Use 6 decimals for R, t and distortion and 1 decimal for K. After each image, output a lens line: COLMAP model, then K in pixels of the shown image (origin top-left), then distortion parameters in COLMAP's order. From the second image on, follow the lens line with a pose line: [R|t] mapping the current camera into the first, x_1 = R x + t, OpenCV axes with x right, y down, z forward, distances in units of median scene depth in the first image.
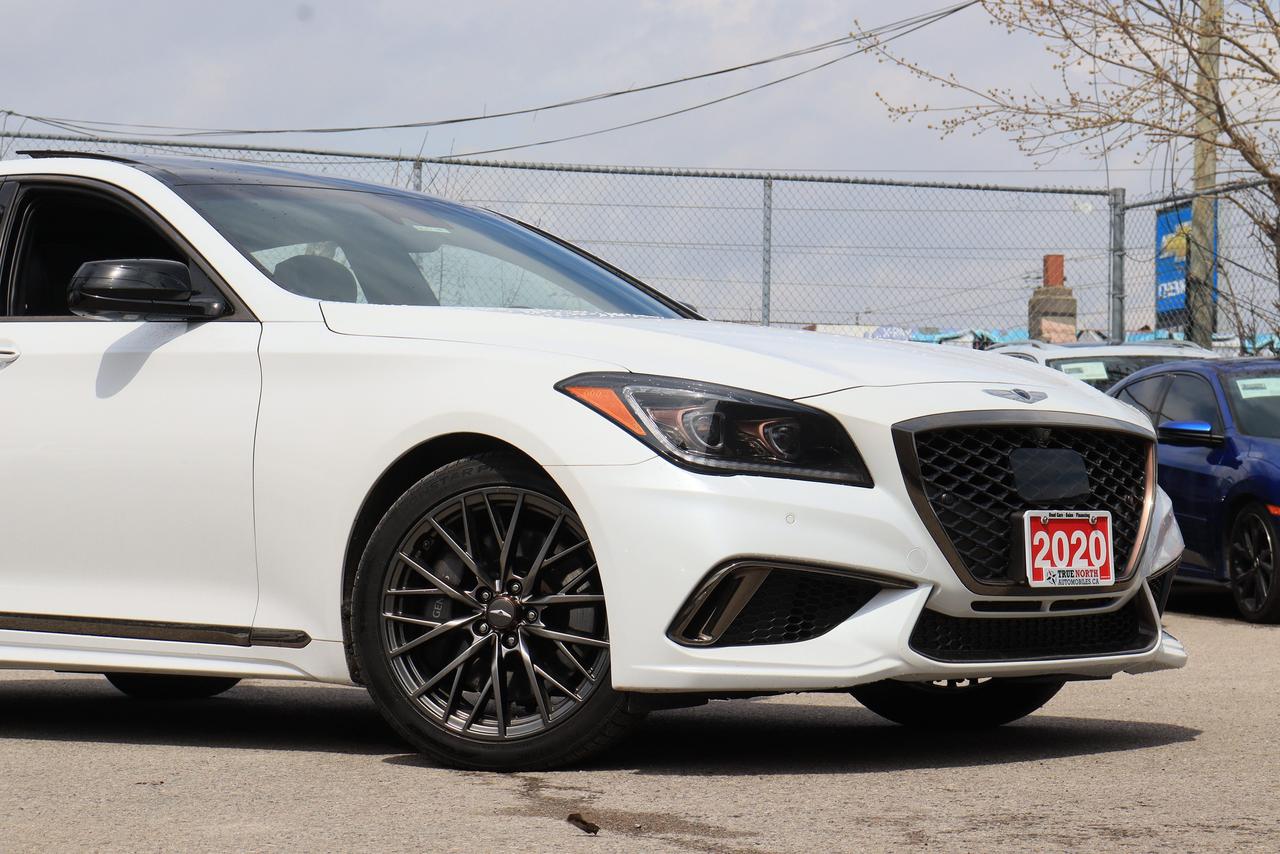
lens RADIAL K [[3173.2, 0, 640.0], [0, 3173.2, 427.0], [0, 0, 1]] dist [0.480901, 0.171870]
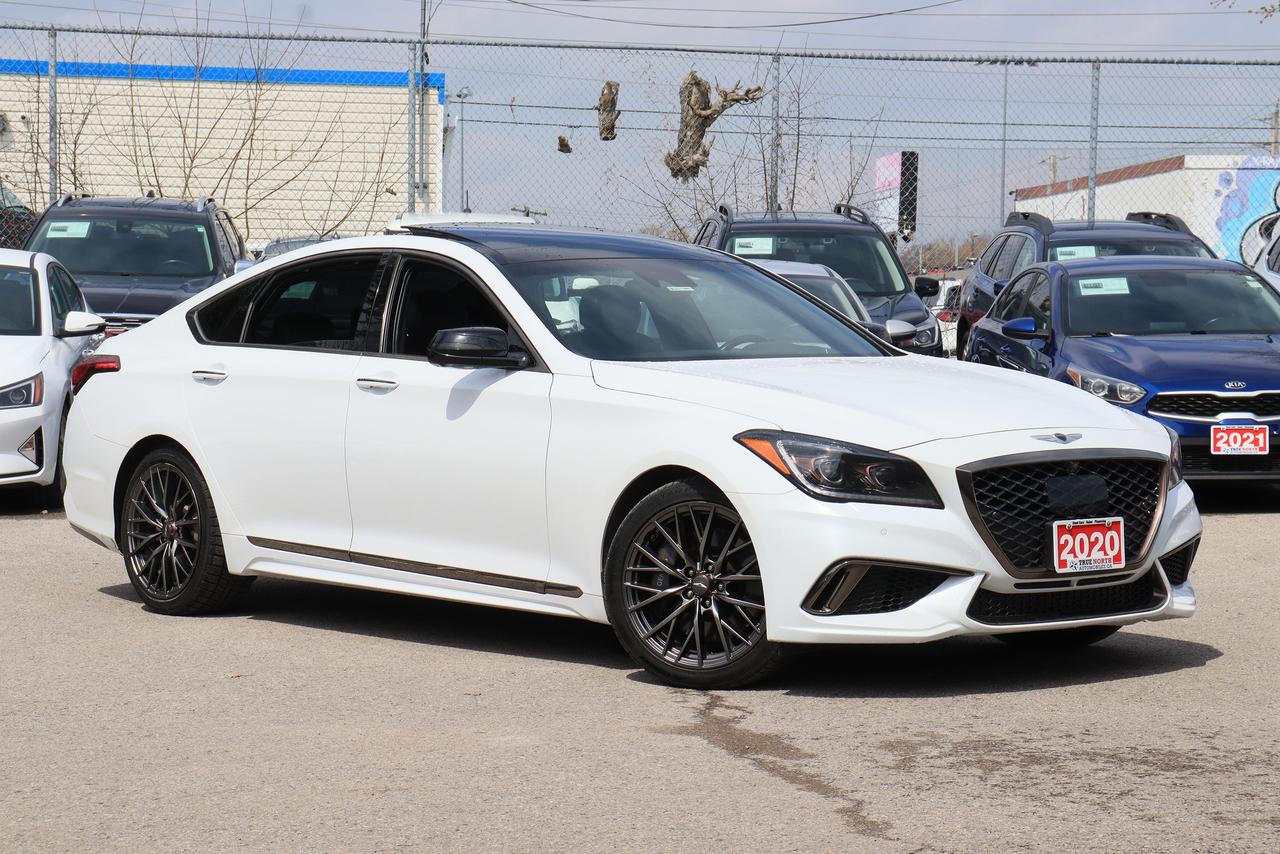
lens RADIAL K [[3173.2, 0, 640.0], [0, 3173.2, 427.0], [0, 0, 1]] dist [0.480901, 0.171870]
pose [[0.990942, 0.007974, -0.134056, 0.128771], [0.001769, 0.997374, 0.072403, -0.124803], [0.134281, -0.071984, 0.988325, -0.485094]]
